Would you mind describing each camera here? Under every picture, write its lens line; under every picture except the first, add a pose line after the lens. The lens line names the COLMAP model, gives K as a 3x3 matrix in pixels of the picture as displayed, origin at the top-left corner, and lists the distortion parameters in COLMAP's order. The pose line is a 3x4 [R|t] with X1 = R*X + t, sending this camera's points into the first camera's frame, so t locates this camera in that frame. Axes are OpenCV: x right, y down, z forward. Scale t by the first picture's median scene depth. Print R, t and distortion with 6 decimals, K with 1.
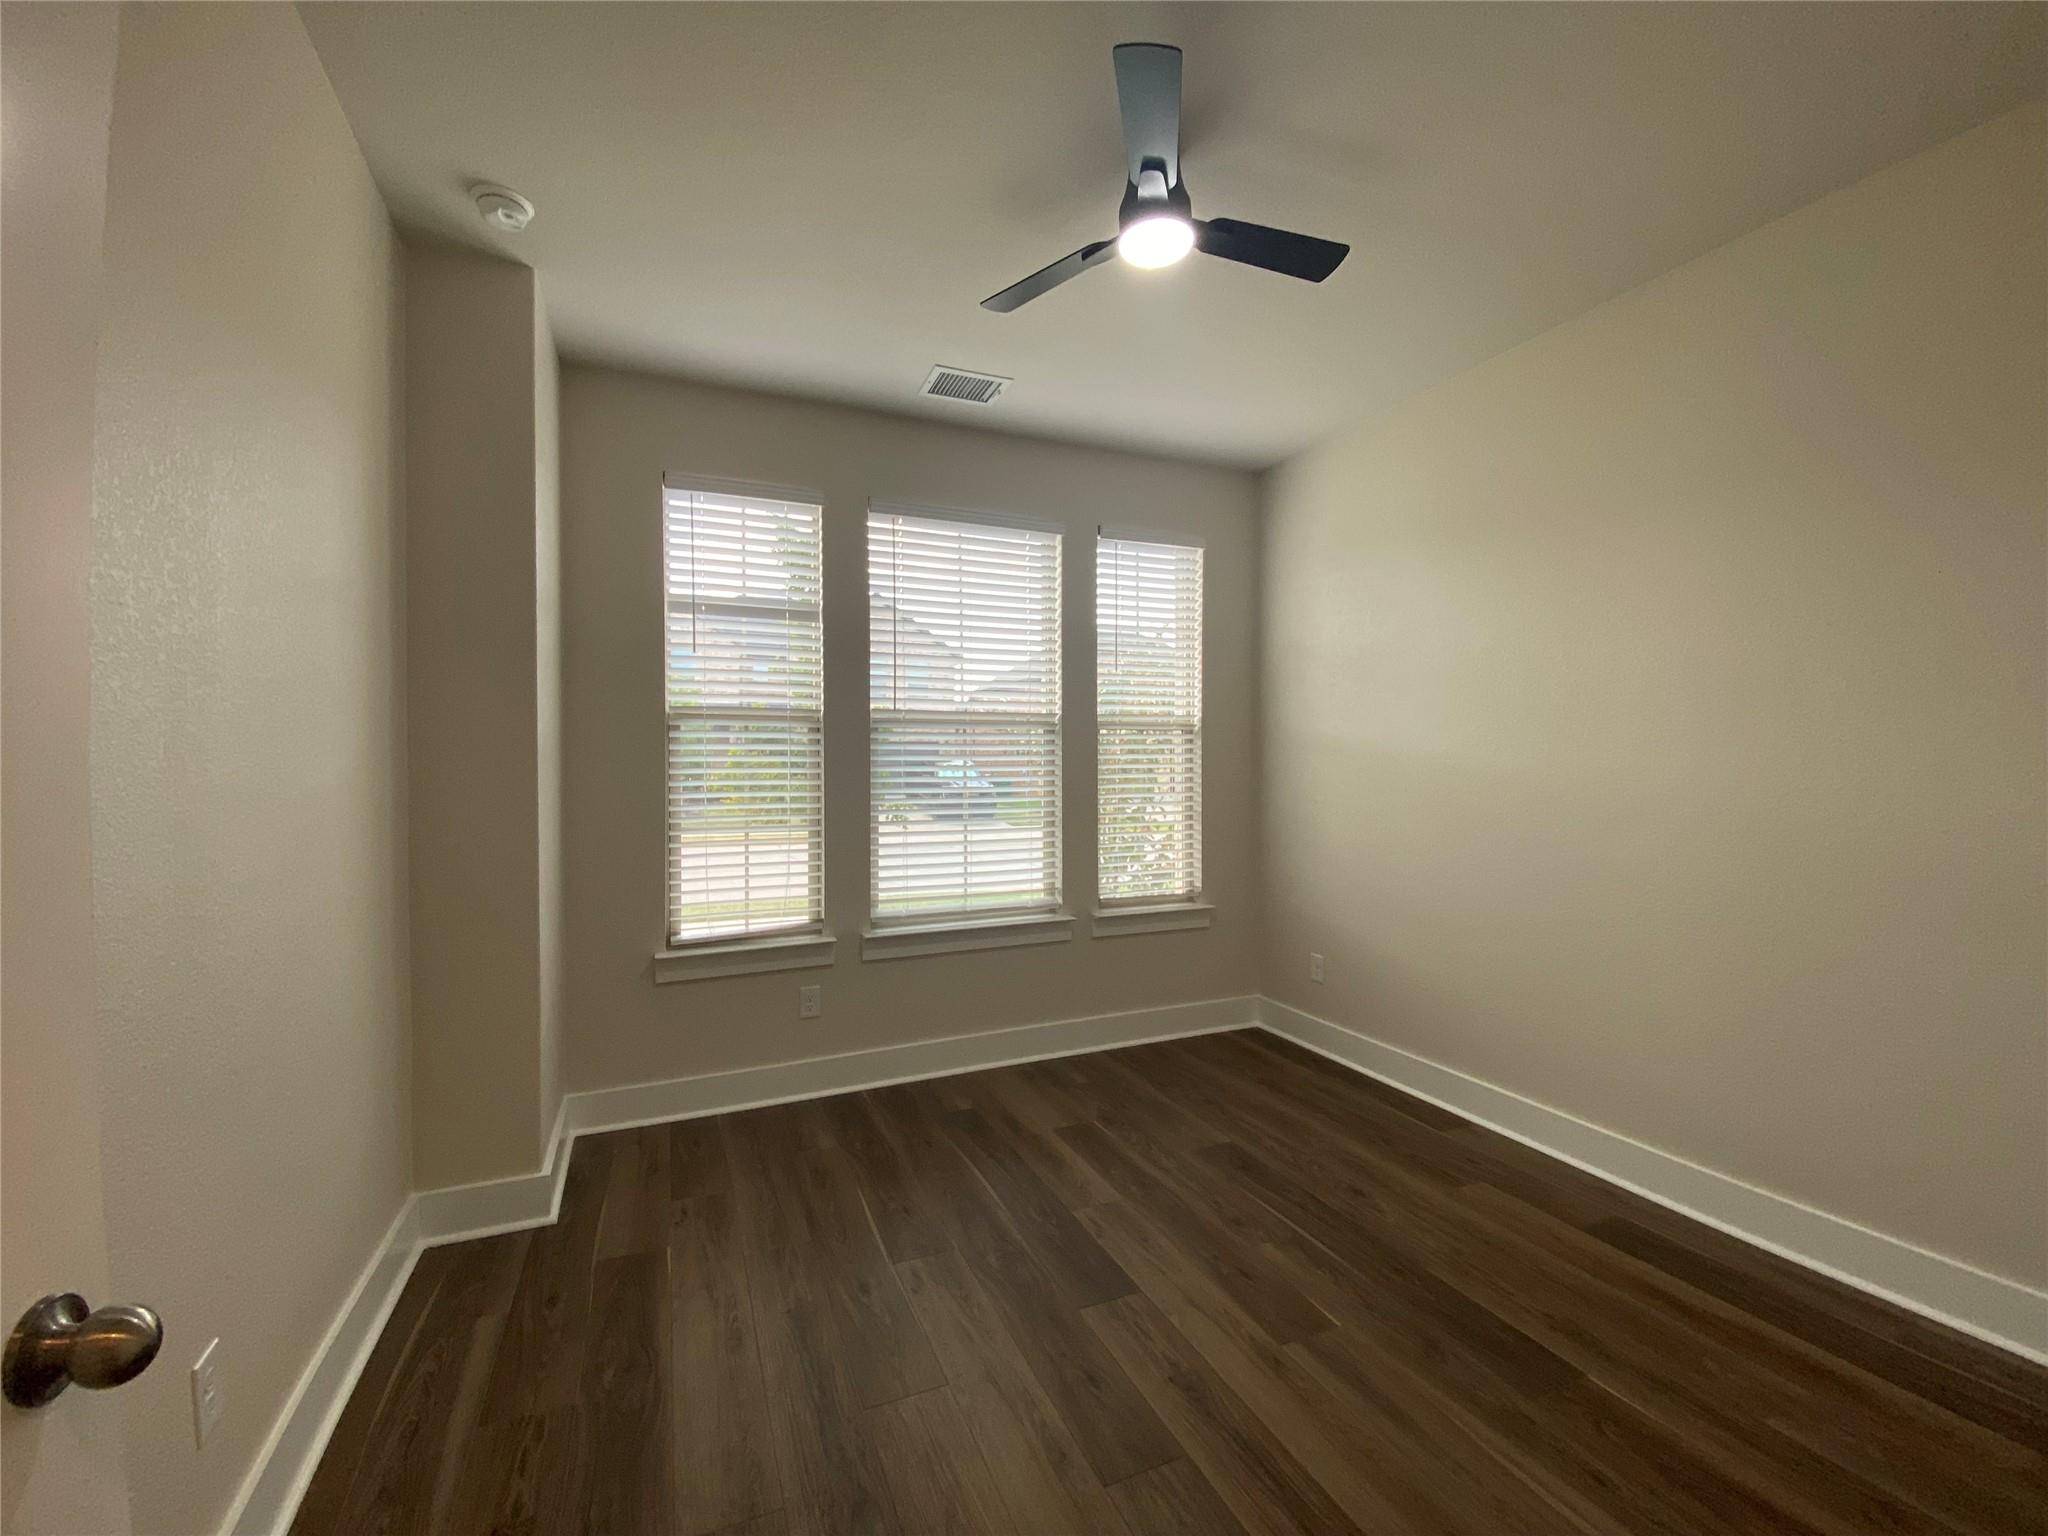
lens RADIAL K [[846.8, 0, 1011.5], [0, 846.8, 774.9], [0, 0, 1]] dist [0.043544, -0.033837]
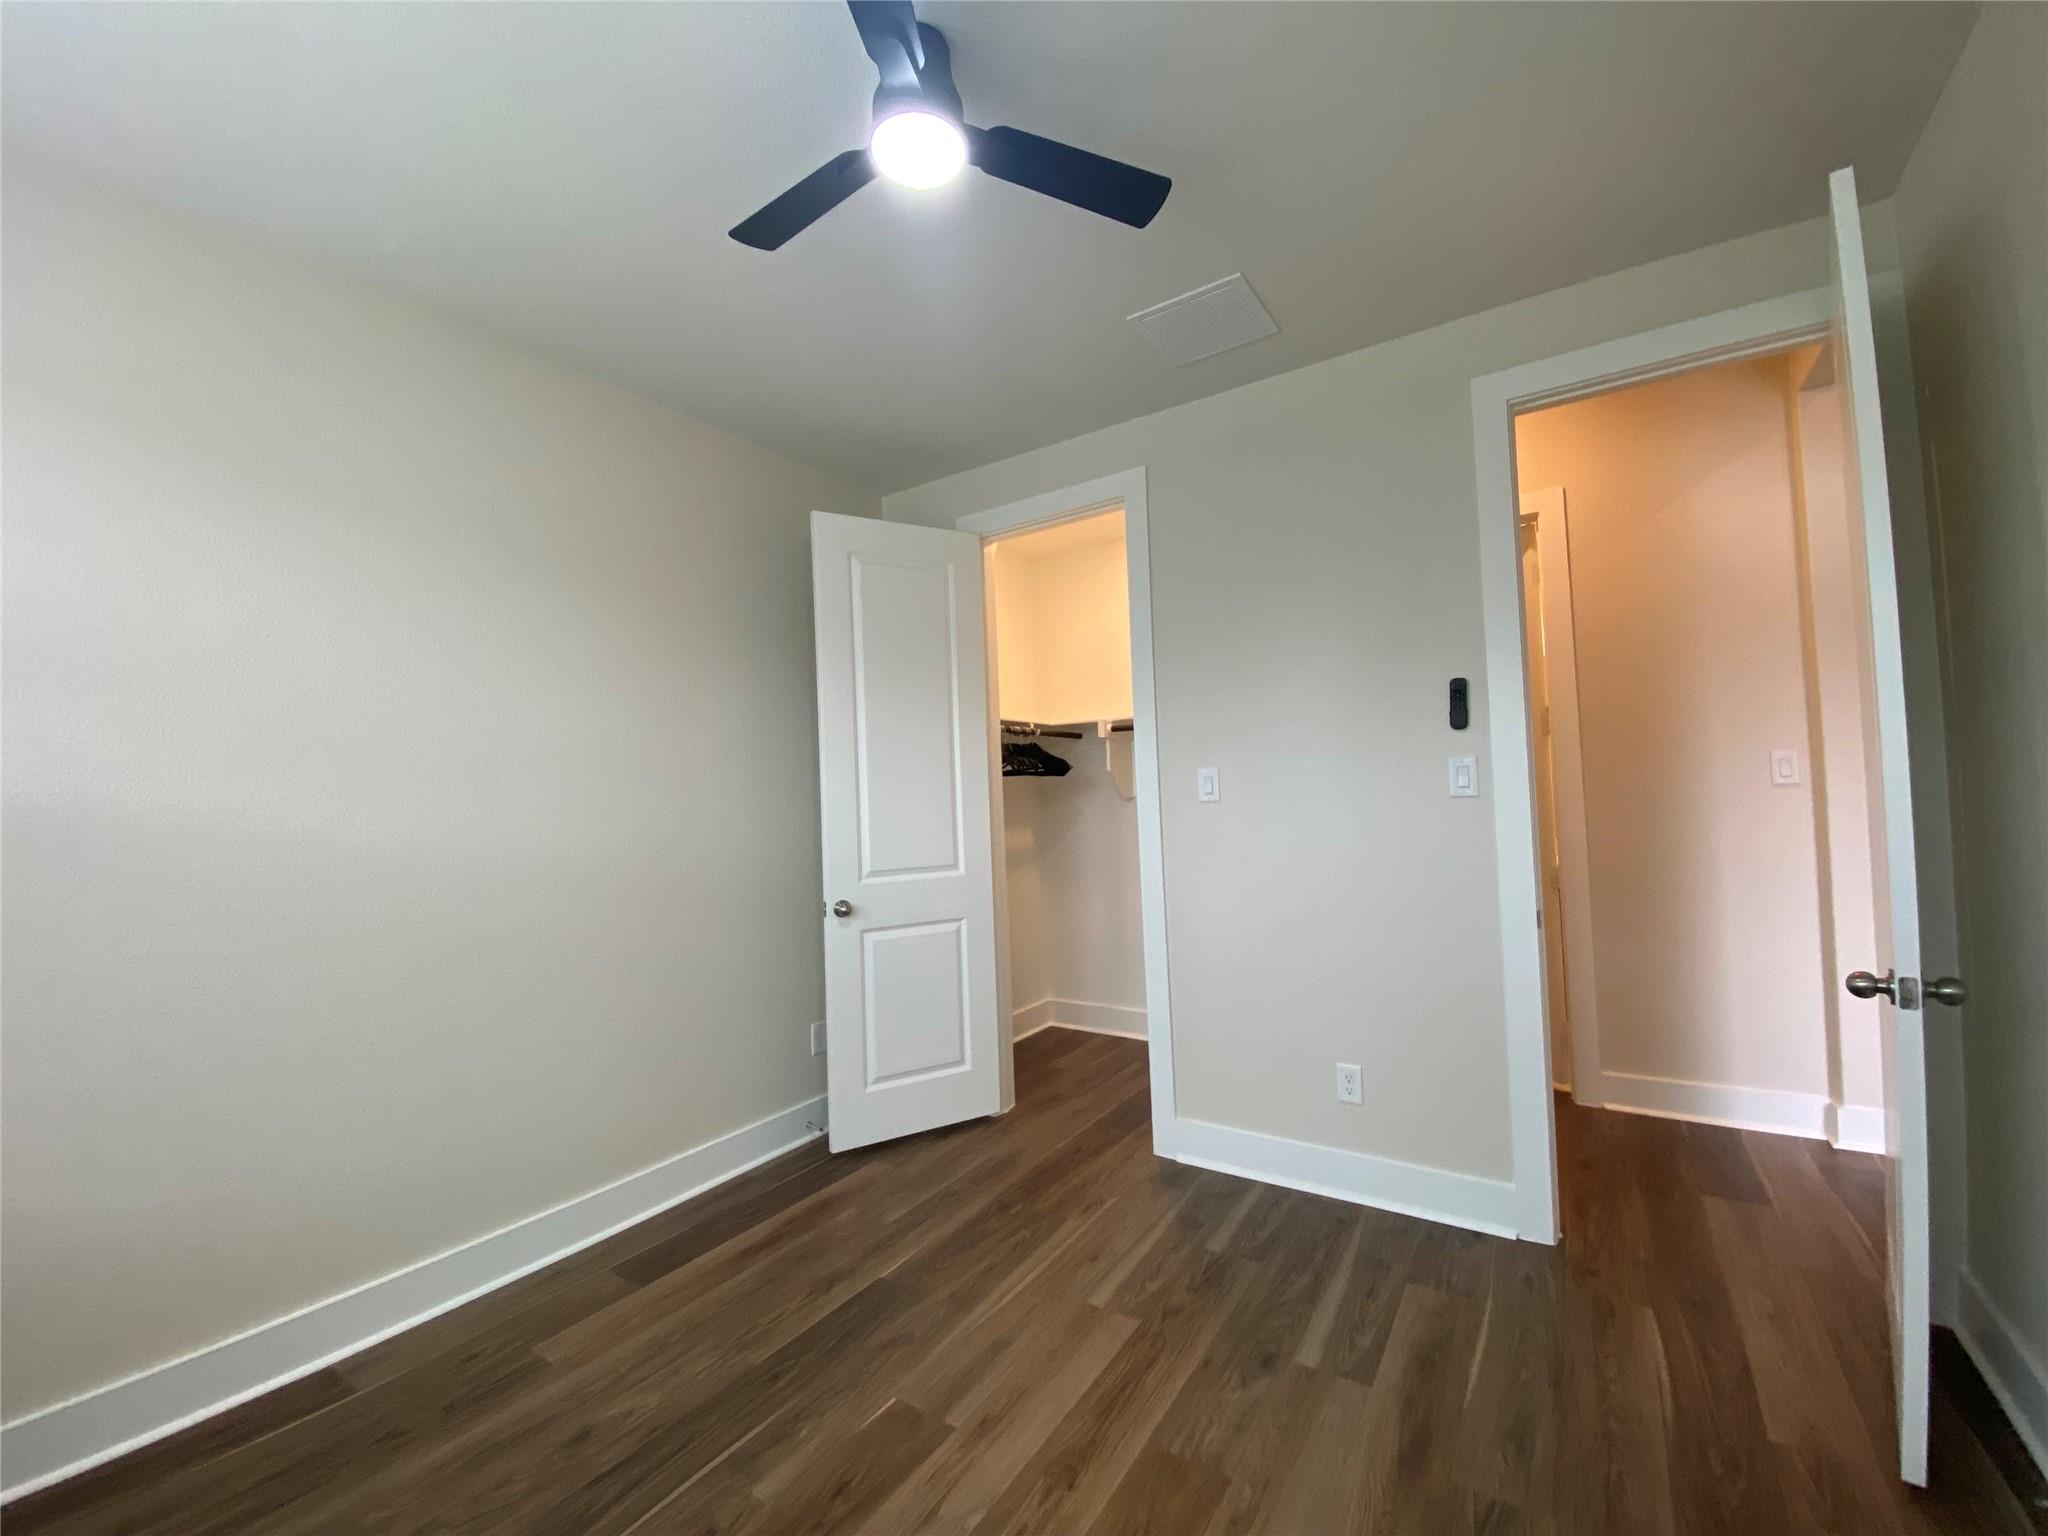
lens RADIAL K [[846.8, 0, 1011.5], [0, 846.8, 774.9], [0, 0, 1]] dist [0.043544, -0.033837]
pose [[-0.562370, 0.044089, 0.825710, -0.324117], [0.040955, 0.998837, -0.025440, -0.020723], [-0.825871, 0.019510, -0.563521, 0.880036]]
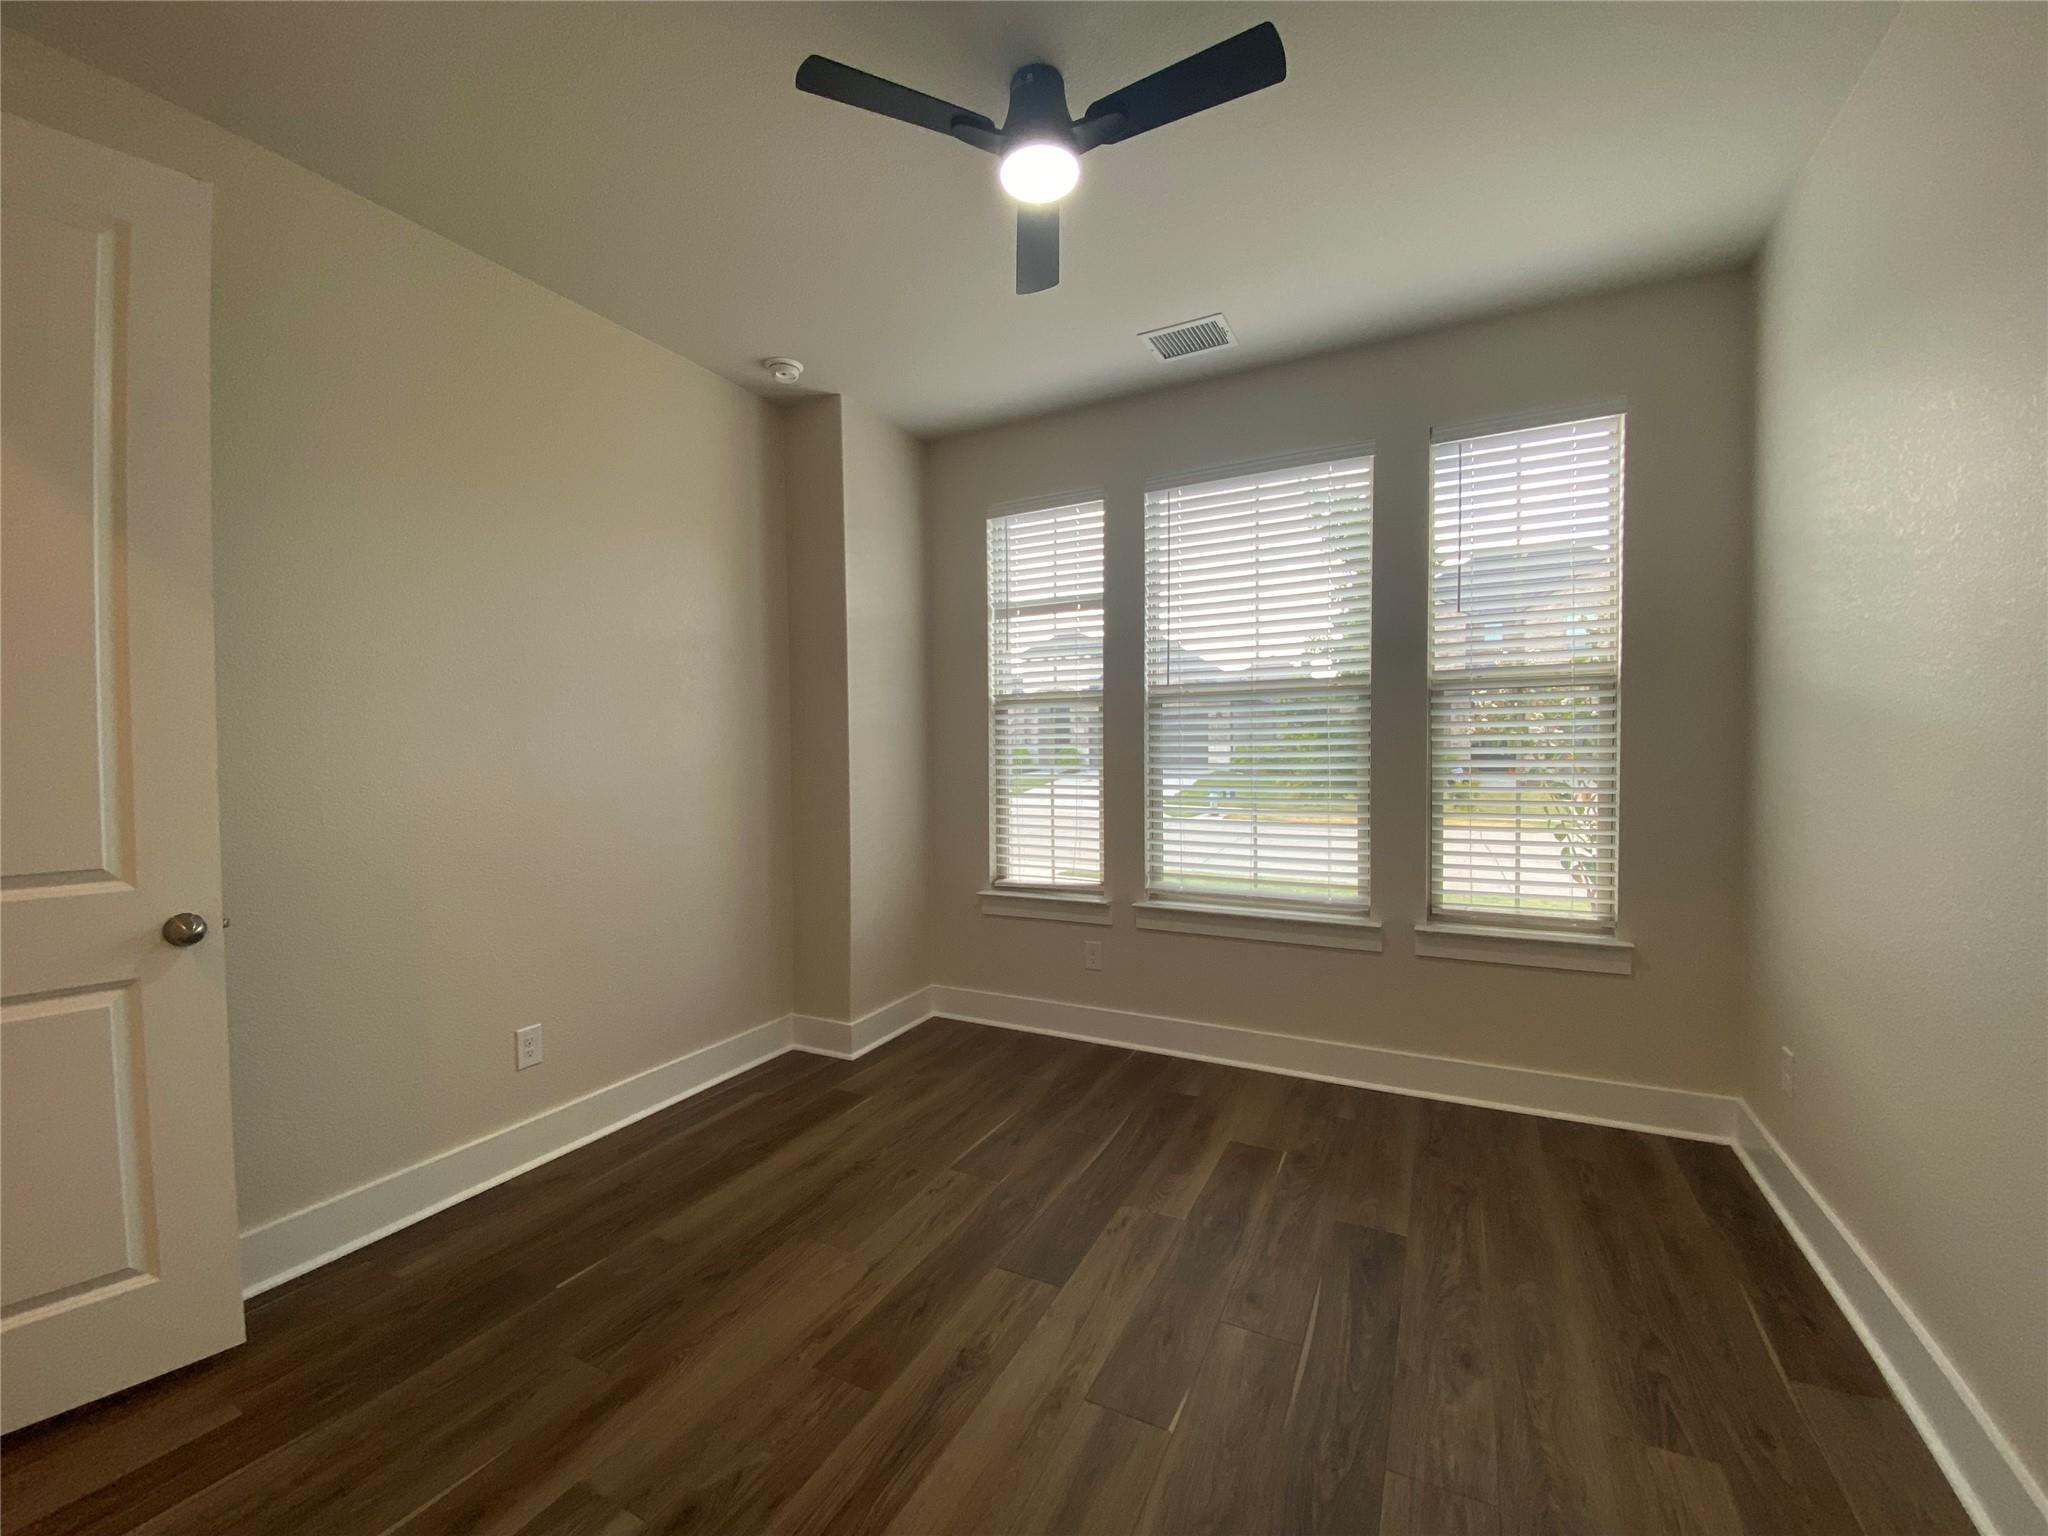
lens RADIAL K [[846.8, 0, 1011.5], [0, 846.8, 774.9], [0, 0, 1]] dist [0.043544, -0.033837]
pose [[0.625864, 0.025046, -0.779530, 0.562562], [0.003792, 0.999375, 0.035154, -0.007389], [0.779923, -0.024958, 0.625377, 0.239289]]
